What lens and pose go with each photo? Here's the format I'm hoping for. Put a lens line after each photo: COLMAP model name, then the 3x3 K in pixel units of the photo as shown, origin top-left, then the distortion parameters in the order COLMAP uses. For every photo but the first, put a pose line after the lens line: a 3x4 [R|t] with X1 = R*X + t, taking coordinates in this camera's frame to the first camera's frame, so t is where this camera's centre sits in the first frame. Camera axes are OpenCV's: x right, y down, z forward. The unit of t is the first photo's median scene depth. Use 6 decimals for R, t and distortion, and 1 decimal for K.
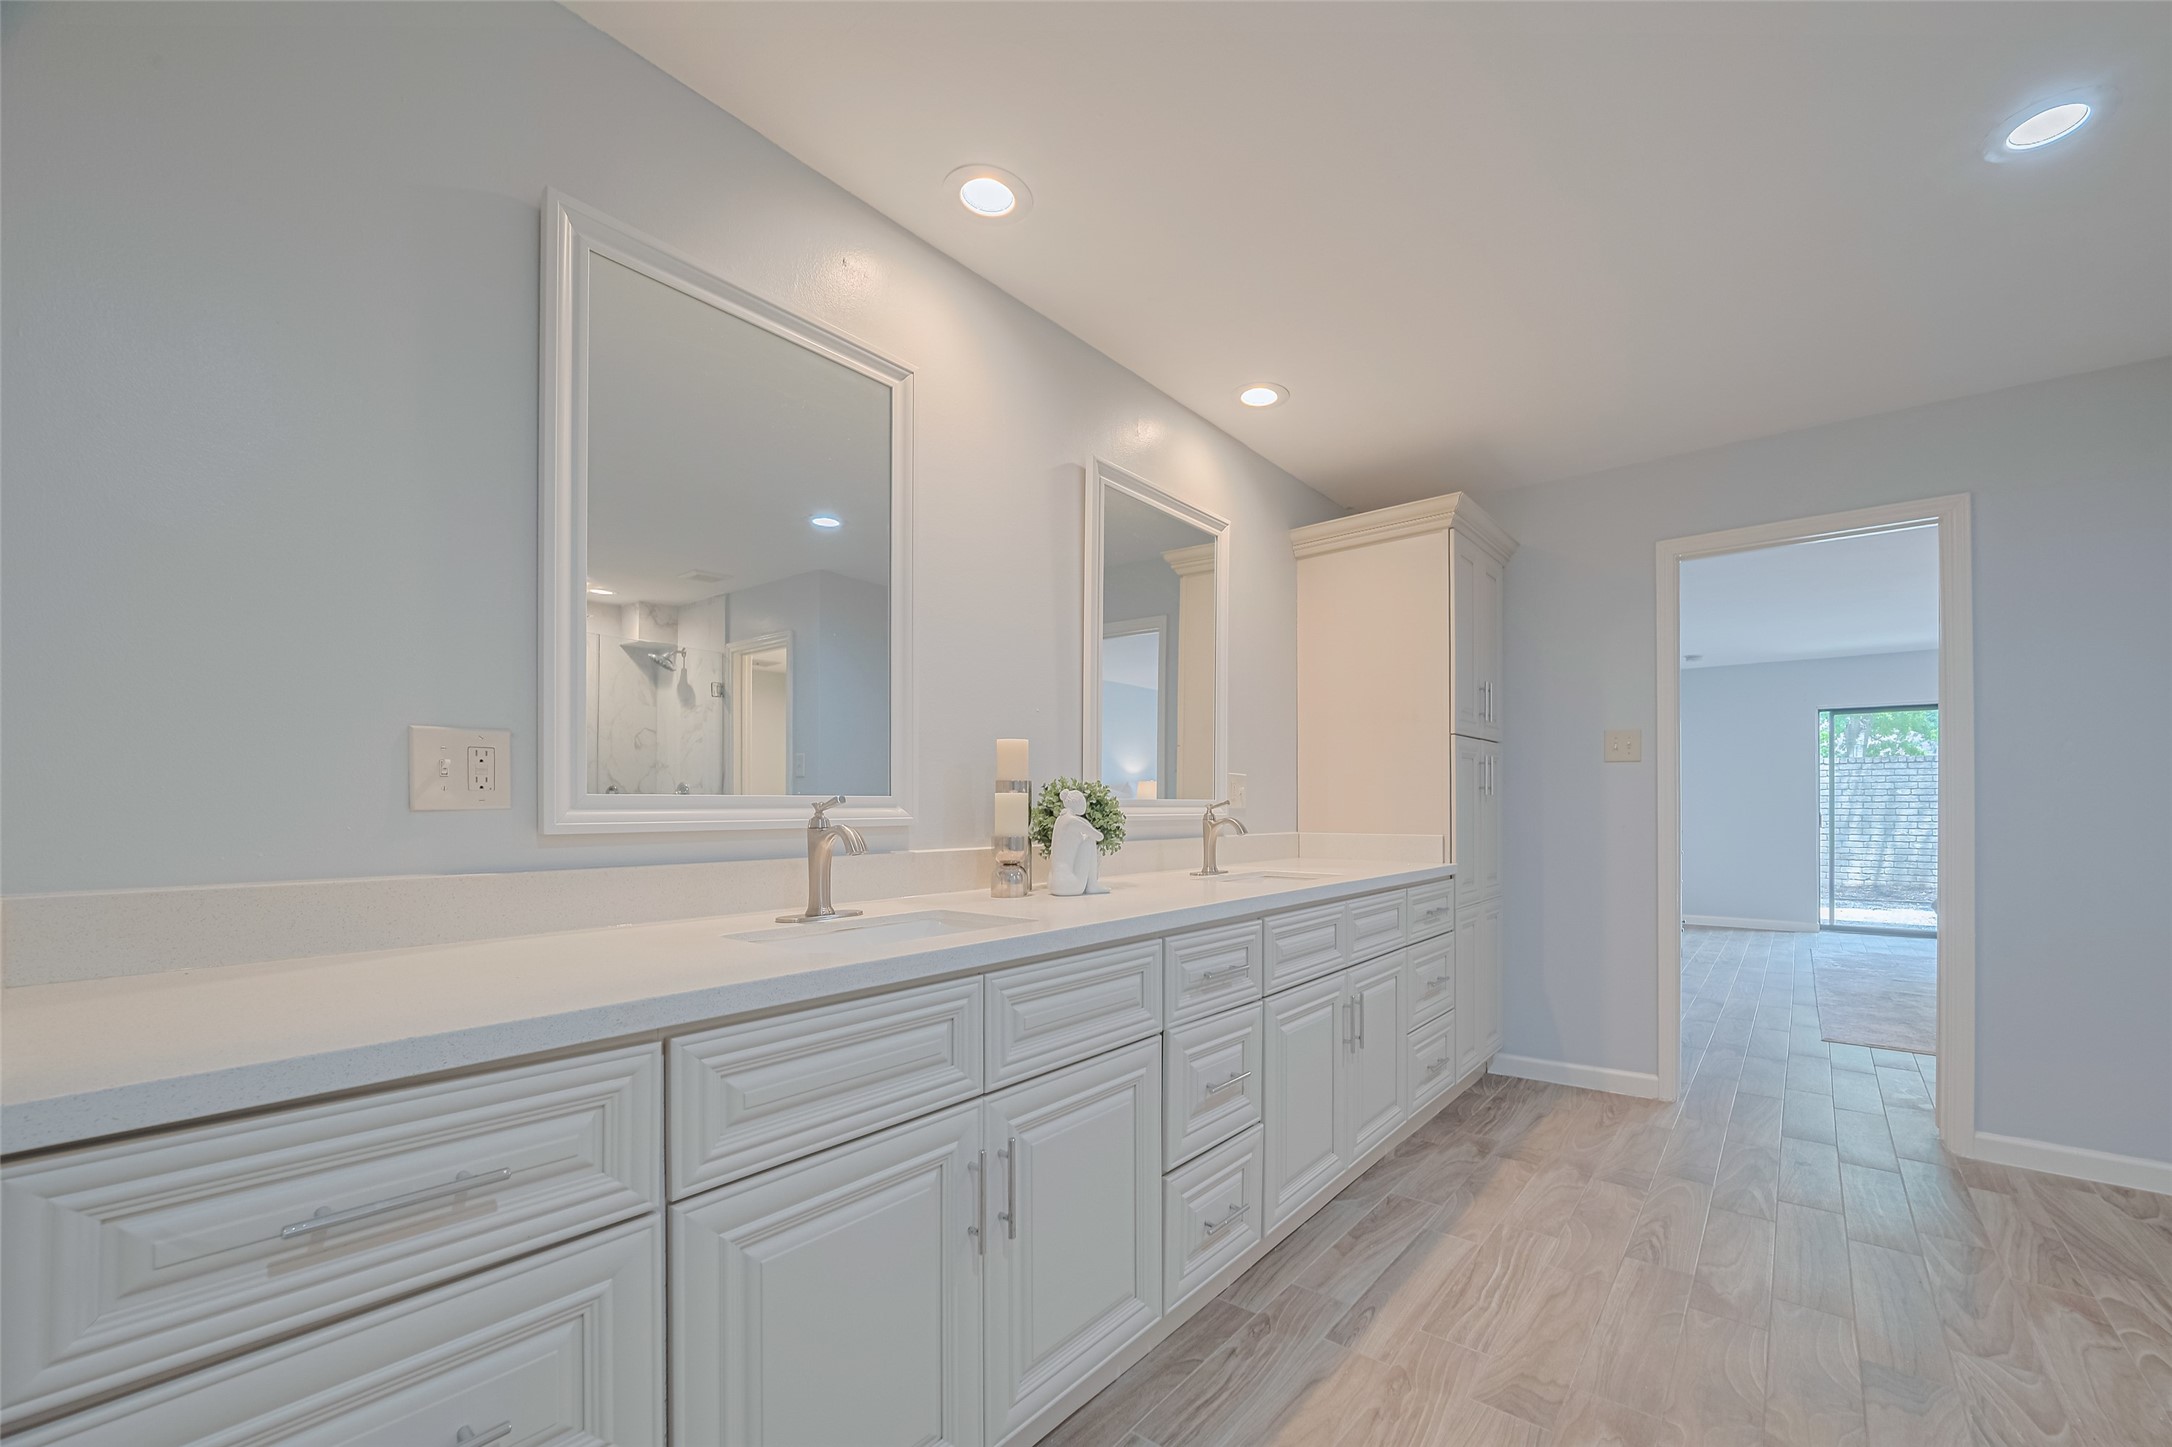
lens RADIAL K [[839.6, 0, 1169.9], [0, 839.6, 809.0], [0, 0, 1]] dist [-0.002263, -0.000056]
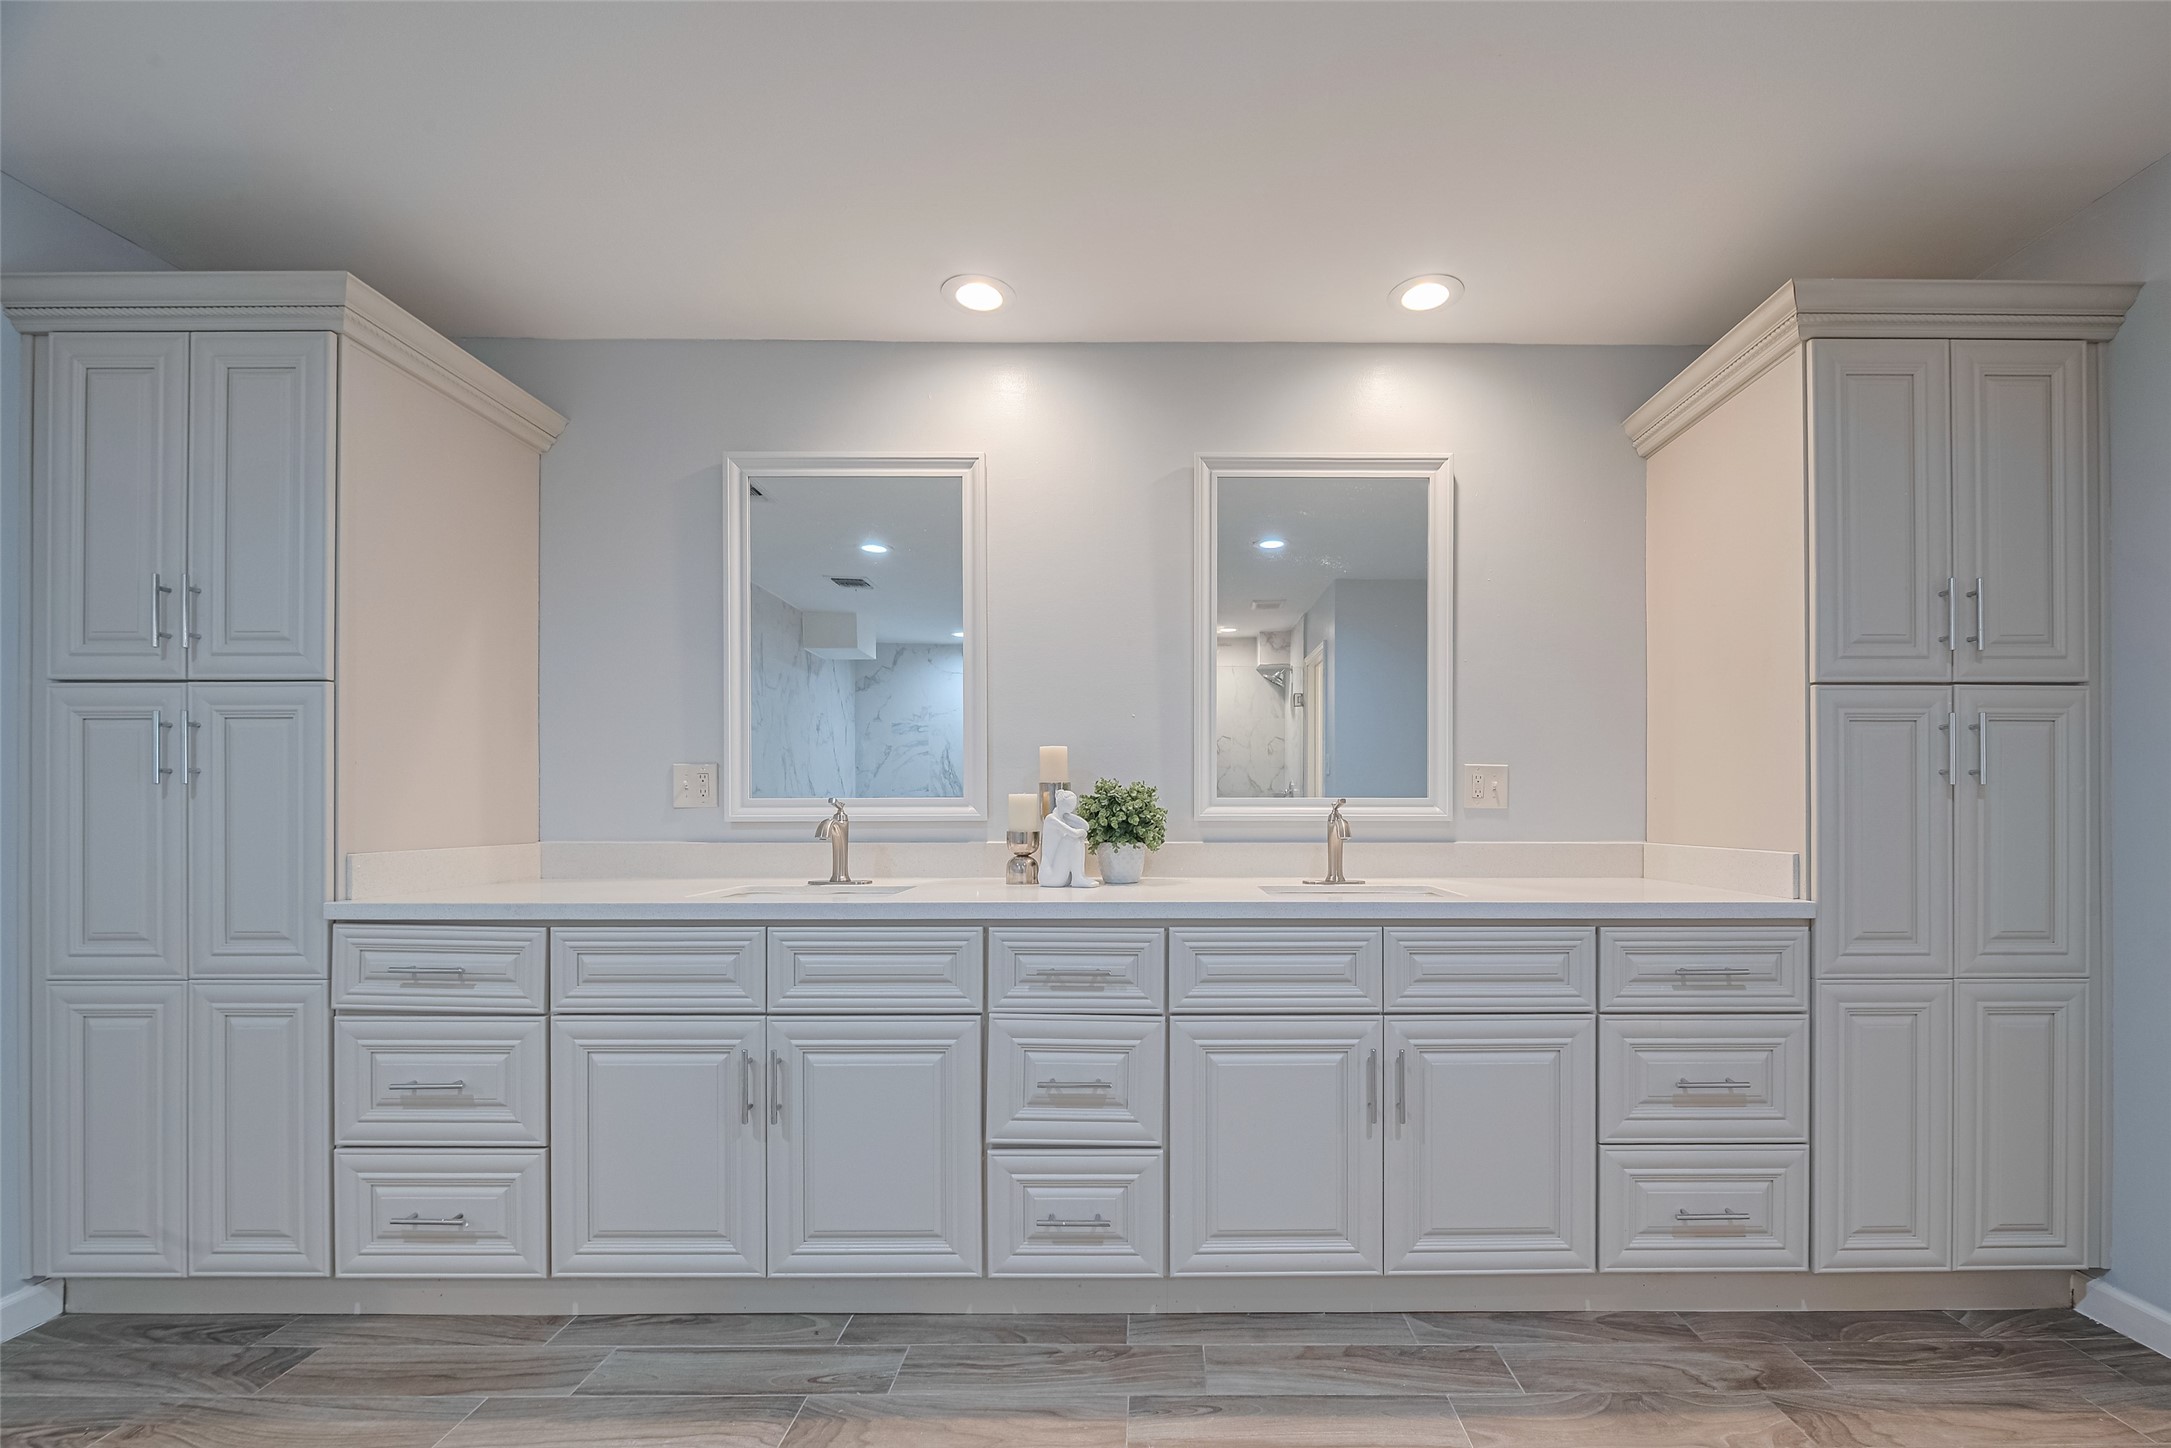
lens RADIAL K [[866.8, 0, 1158.9], [0, 866.8, 797.1], [0, 0, 1]] dist [-0.004852, -0.000175]
pose [[0.621360, -0.004366, -0.783513, 0.846343], [-0.002475, 0.999969, -0.007534, -0.005898], [0.783521, 0.006621, 0.621329, 0.400316]]
